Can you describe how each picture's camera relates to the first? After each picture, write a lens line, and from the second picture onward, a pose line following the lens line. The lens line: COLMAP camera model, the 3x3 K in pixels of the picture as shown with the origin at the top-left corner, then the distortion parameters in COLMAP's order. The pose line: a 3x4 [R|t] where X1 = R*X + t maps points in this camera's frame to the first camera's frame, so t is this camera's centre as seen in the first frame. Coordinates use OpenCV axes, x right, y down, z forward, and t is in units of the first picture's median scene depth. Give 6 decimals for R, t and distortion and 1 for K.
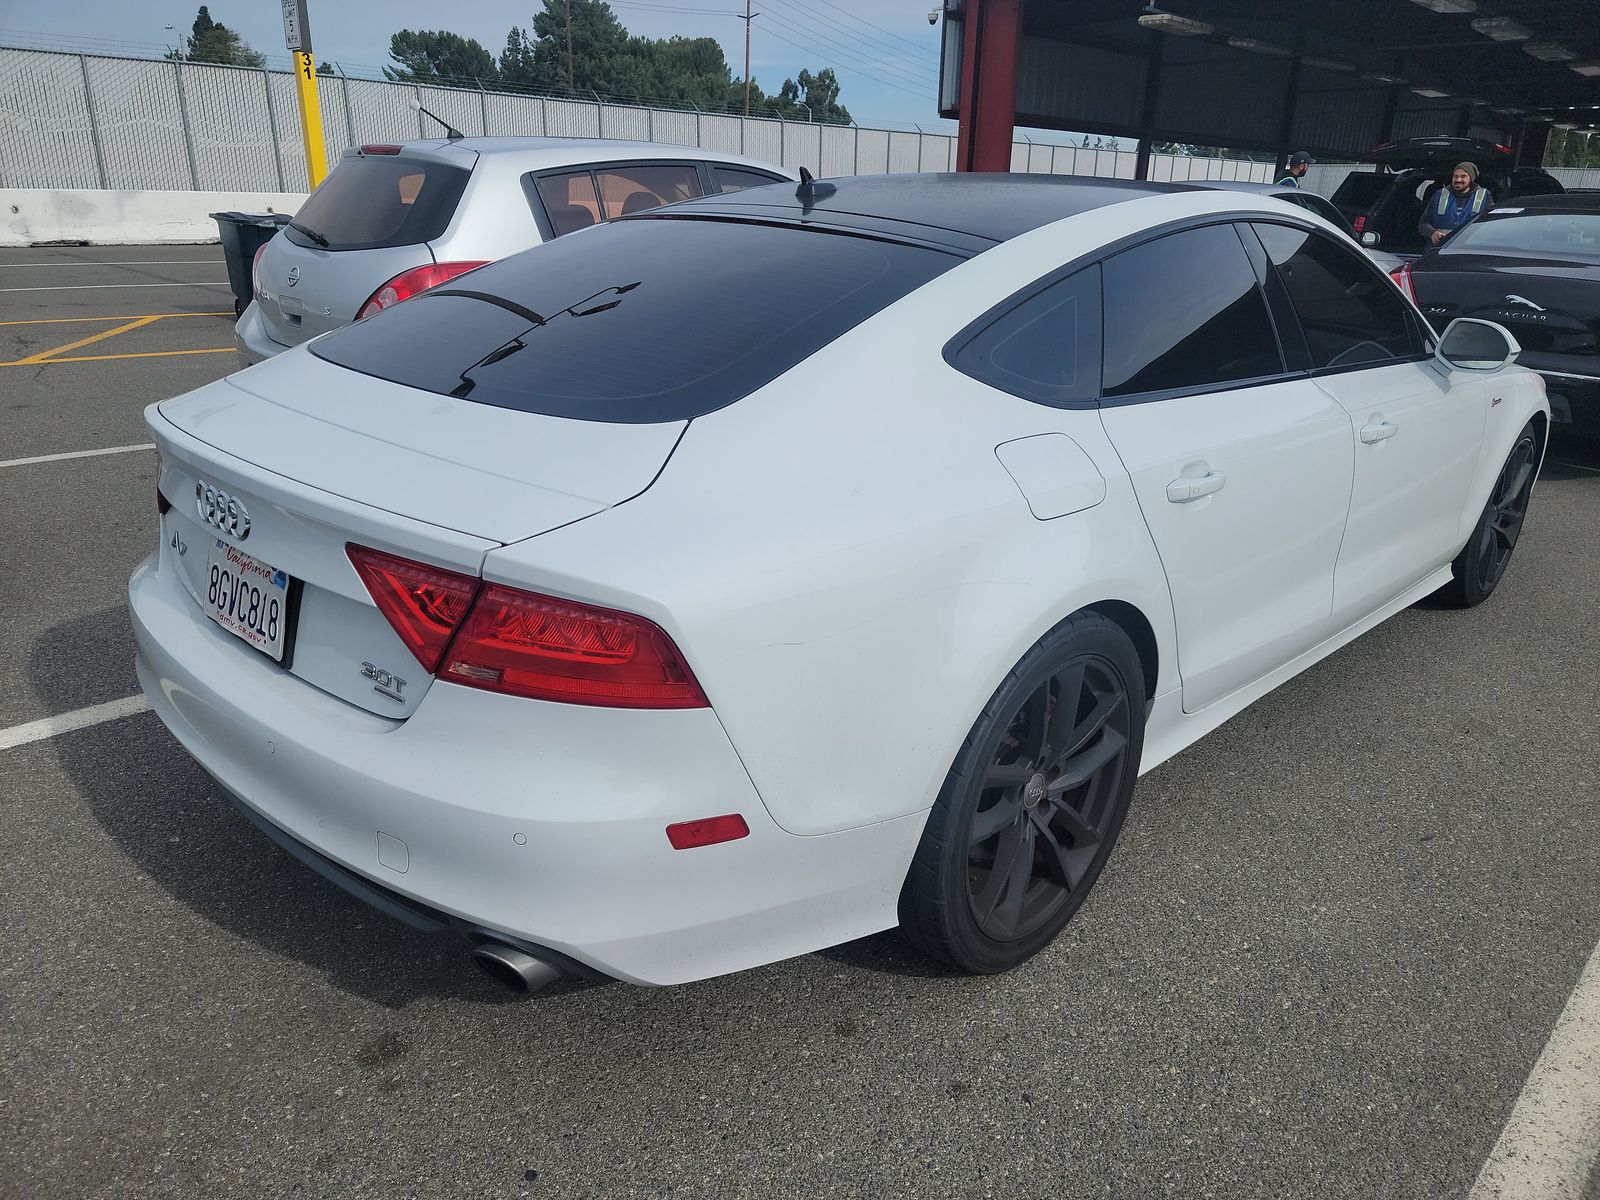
lens RADIAL K [[1125.7, 0, 794.3], [0, 1125.7, 597.5], [0, 0, 1]] dist [0.075169, -0.063133]
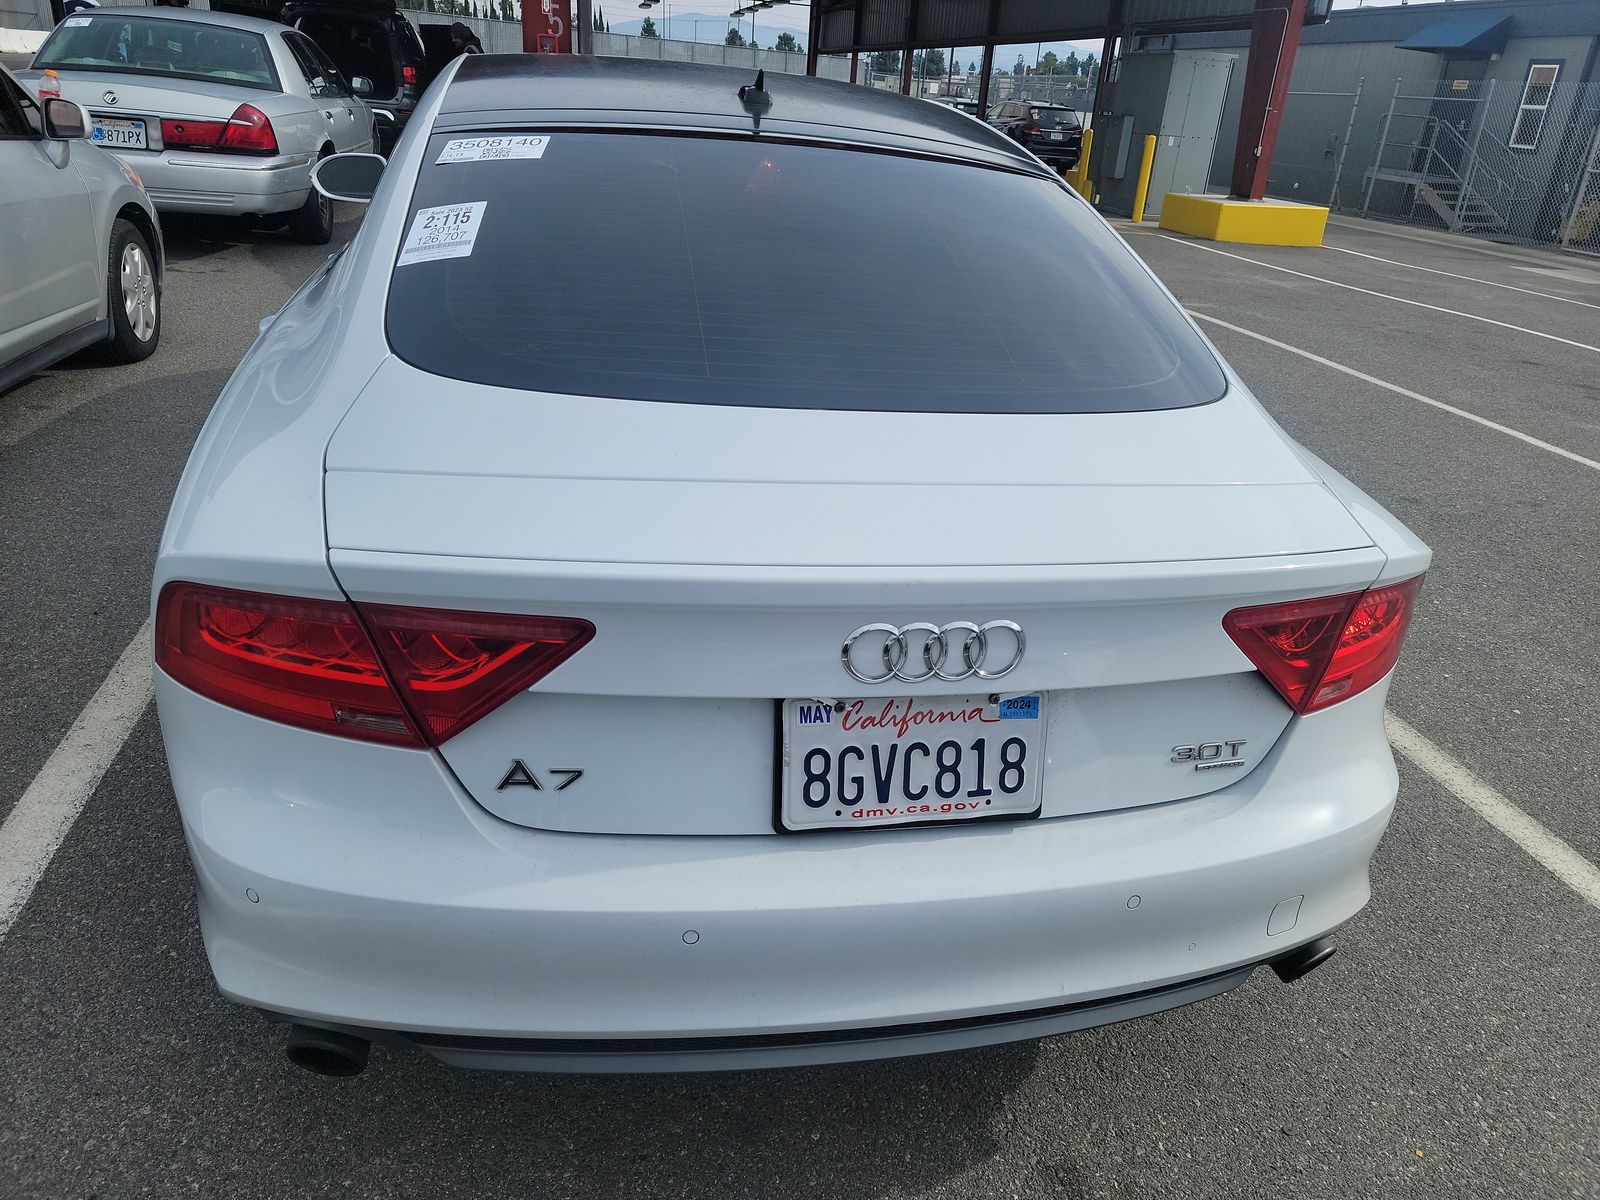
lens RADIAL K [[1126.8, 0, 804.8], [0, 1126.8, 587.8], [0, 0, 1]] dist [0.079958, -0.073946]
pose [[0.540842, -0.326050, 0.775358, -1.002174], [0.222294, 0.944444, 0.242095, -0.277631], [-0.811218, 0.041423, 0.583275, 0.652079]]
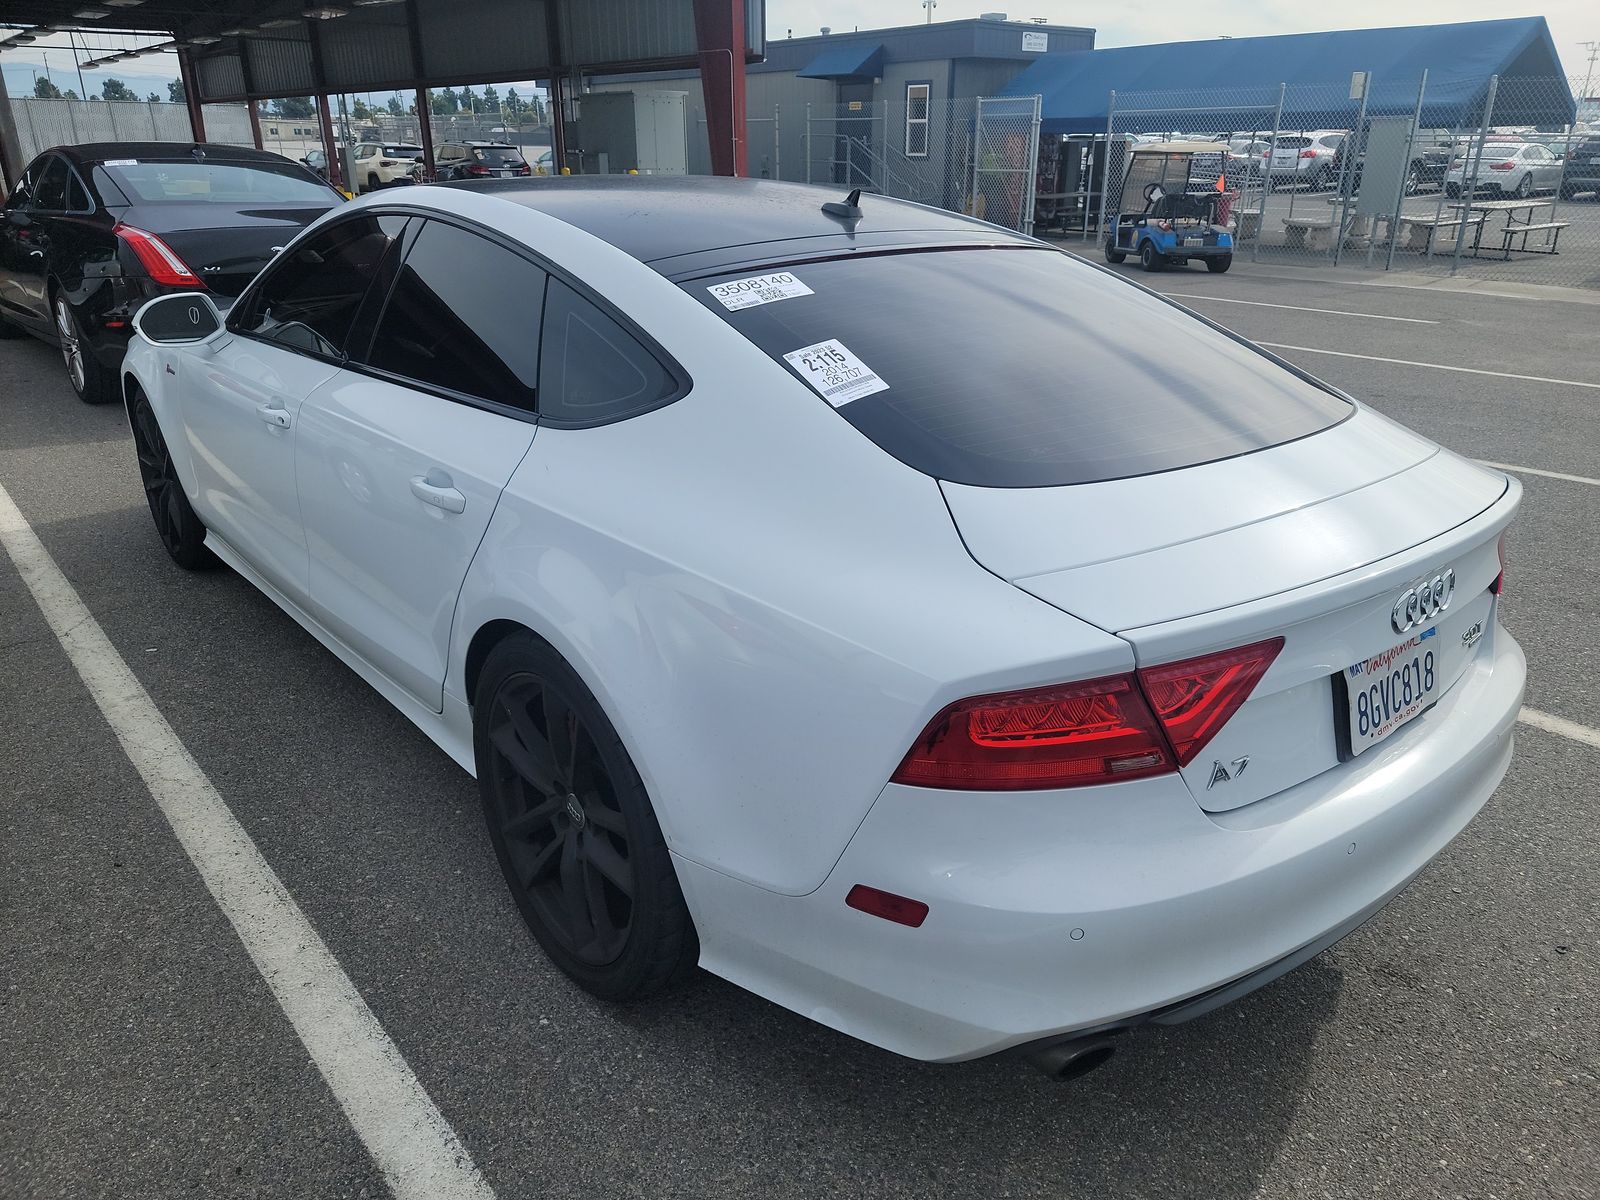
lens RADIAL K [[1125.7, 0, 794.3], [0, 1125.7, 597.5], [0, 0, 1]] dist [0.075169, -0.063133]
pose [[0.081803, -0.394870, 0.915088, -1.362642], [0.329579, 0.877227, 0.349070, -0.564162], [-0.940577, 0.273039, 0.201900, 1.256339]]
